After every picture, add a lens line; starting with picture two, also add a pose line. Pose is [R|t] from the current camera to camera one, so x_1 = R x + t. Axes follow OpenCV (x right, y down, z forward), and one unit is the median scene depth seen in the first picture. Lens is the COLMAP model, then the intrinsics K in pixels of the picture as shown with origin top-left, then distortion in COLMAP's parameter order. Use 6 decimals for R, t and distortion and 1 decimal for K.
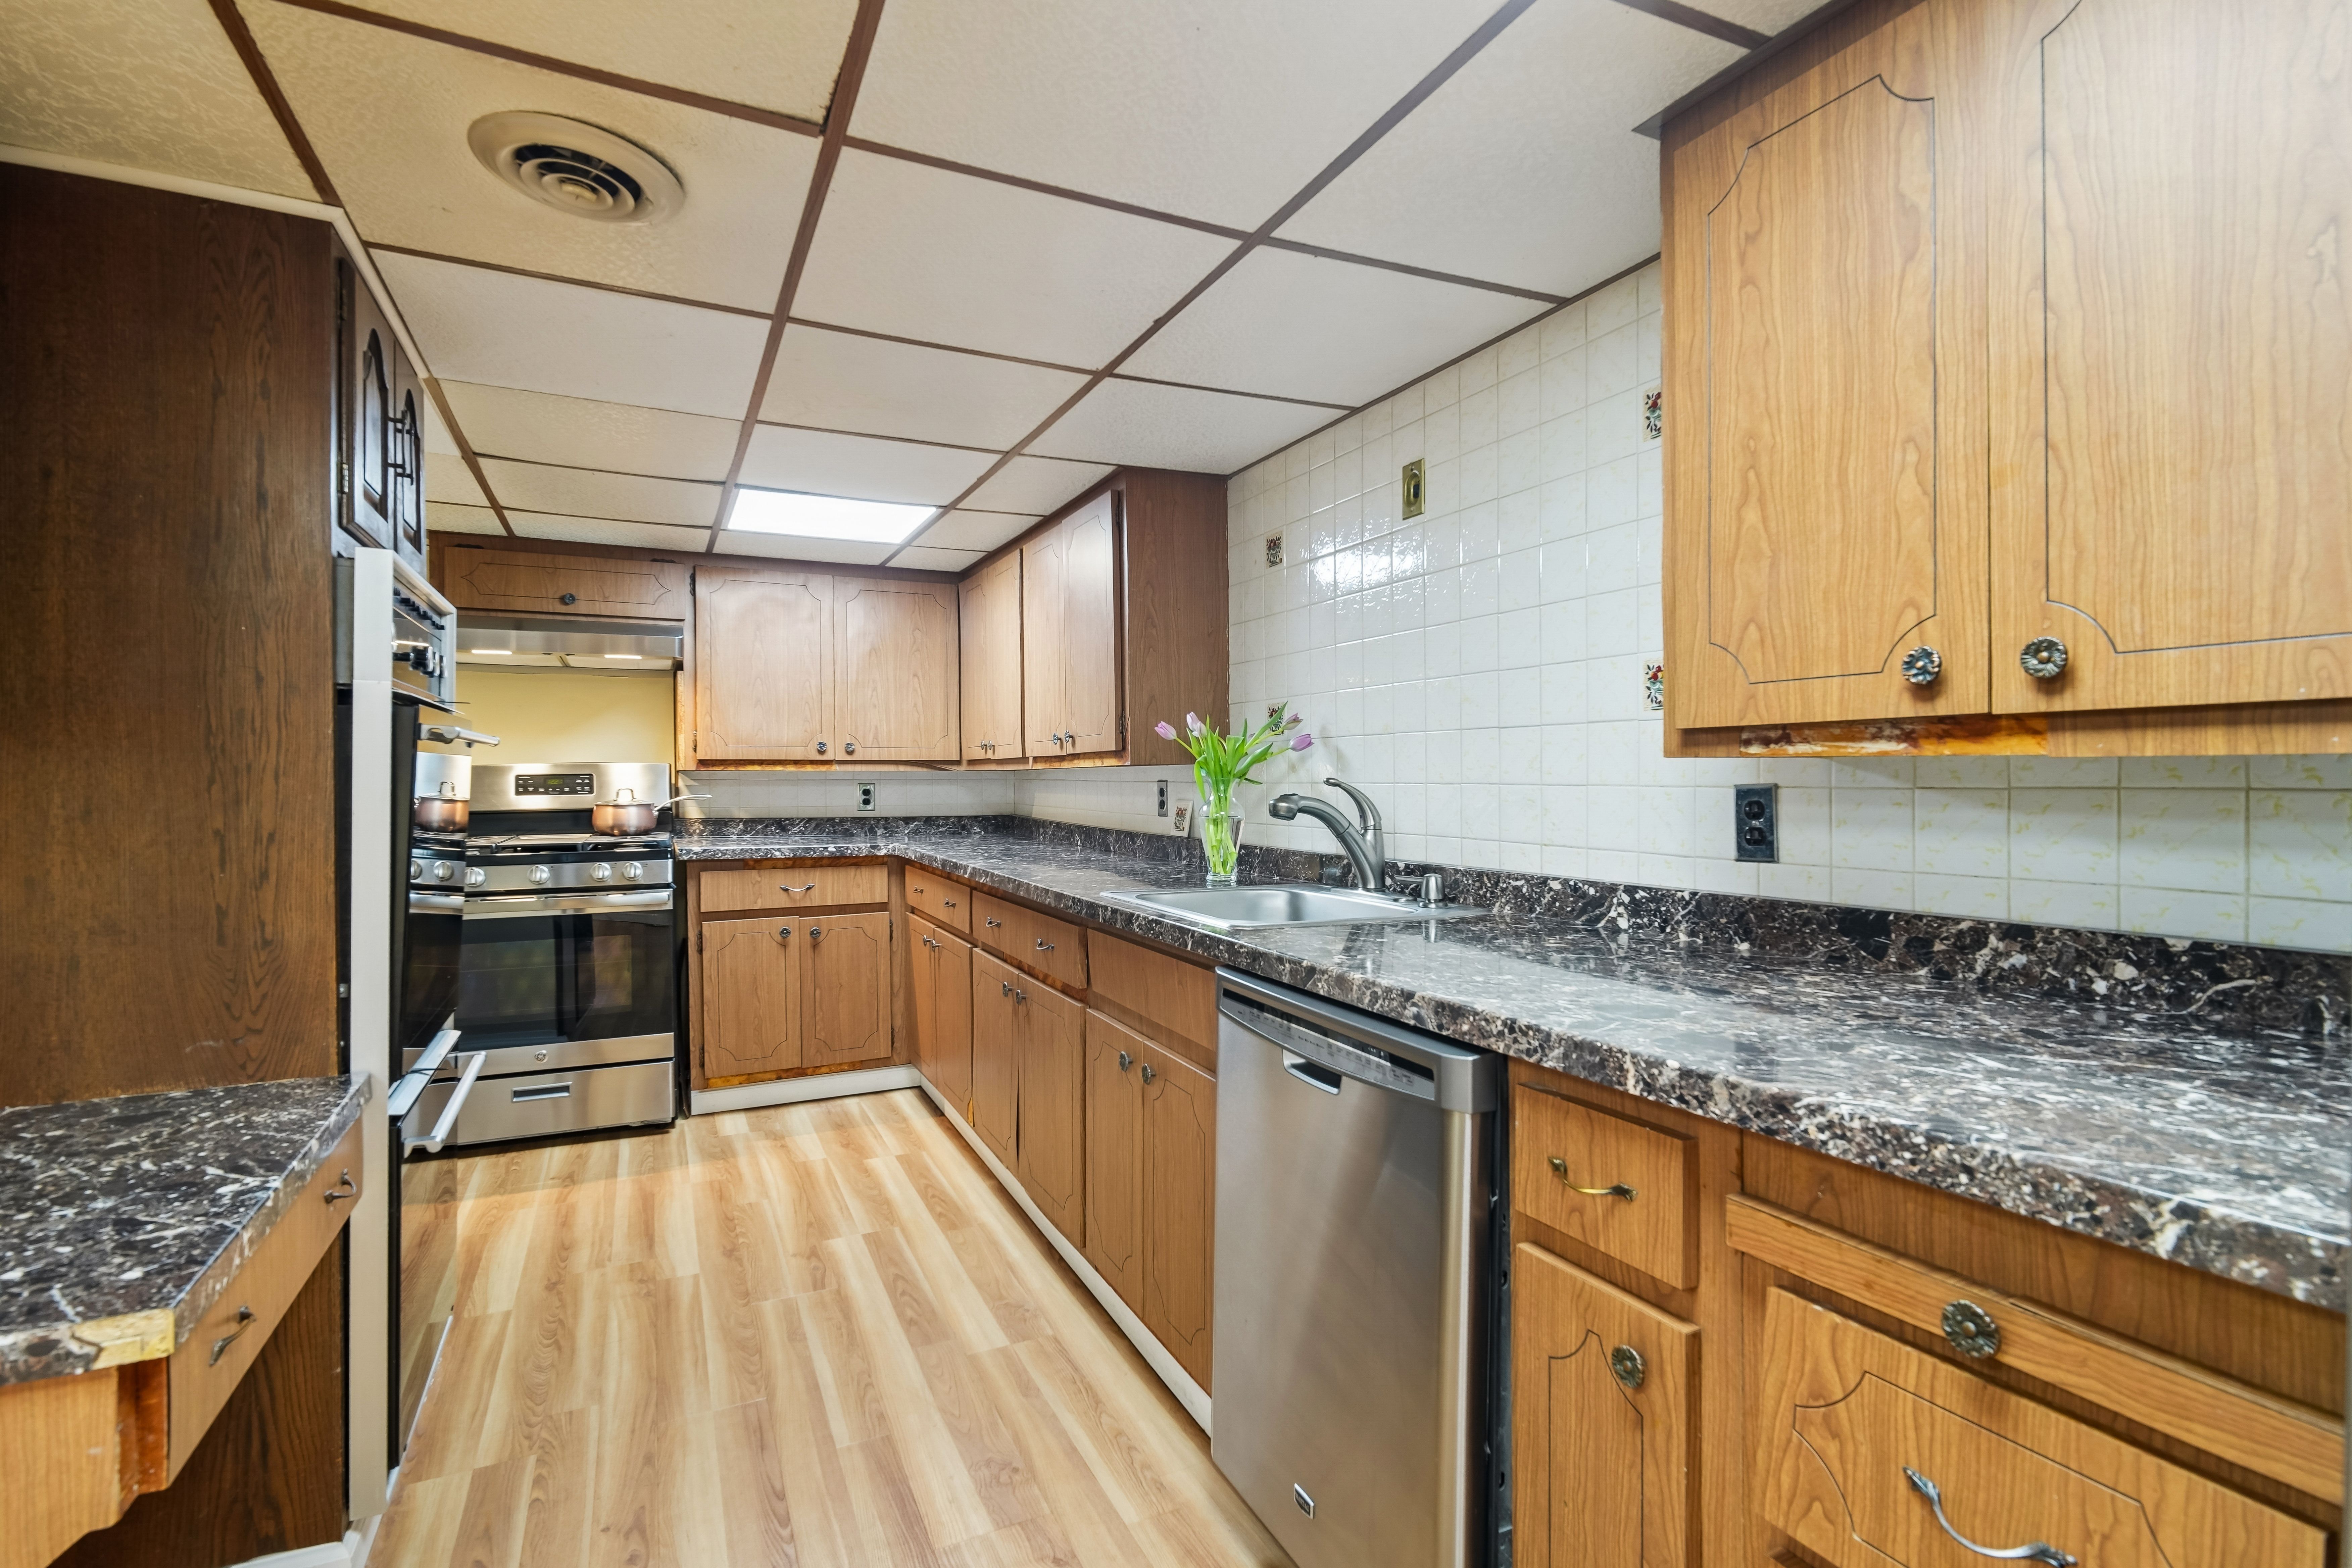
lens RADIAL K [[1098.2, 0, 1165.9], [0, 1098.2, 788.7], [0, 0, 1]] dist [-0.000145, -0.000172]
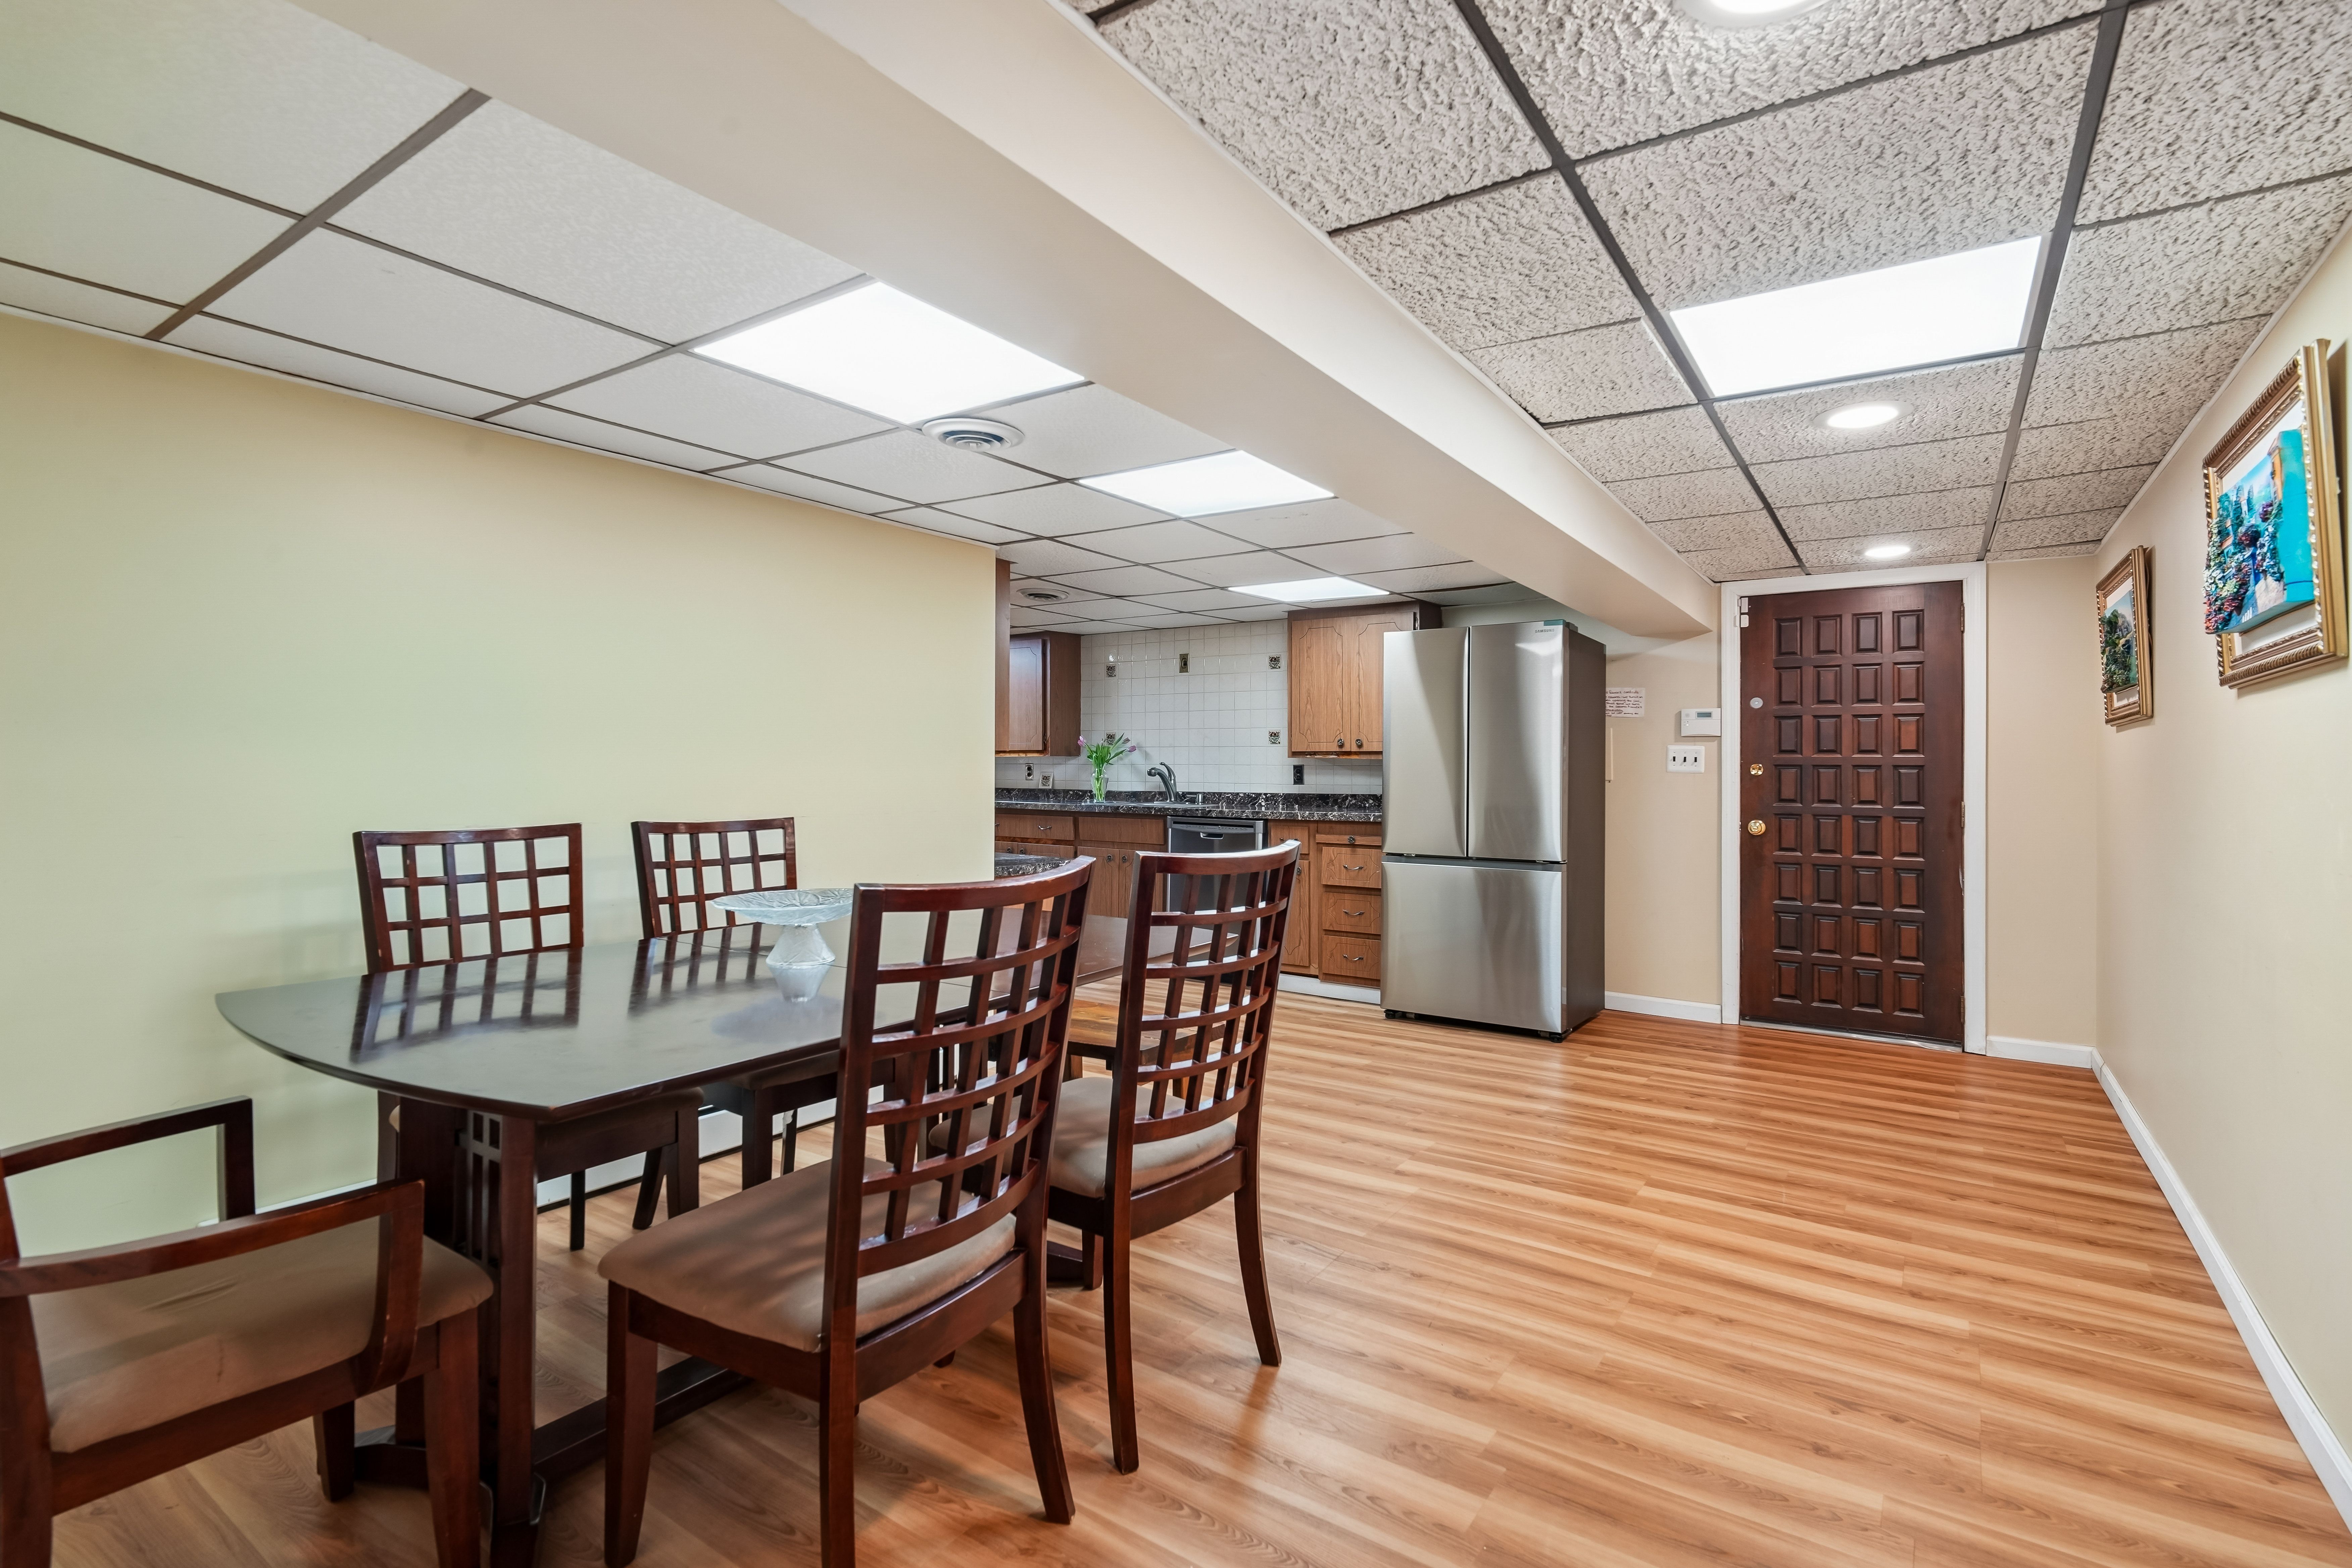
lens RADIAL K [[1098.2, 0, 1179.3], [0, 1098.2, 772.8], [0, 0, 1]] dist [-0.000145, -0.000172]
pose [[0.862778, 0.008083, 0.505518, -1.701416], [-0.005050, 0.999960, -0.007370, 0.051821], [-0.505558, 0.003806, 0.862784, -2.034245]]
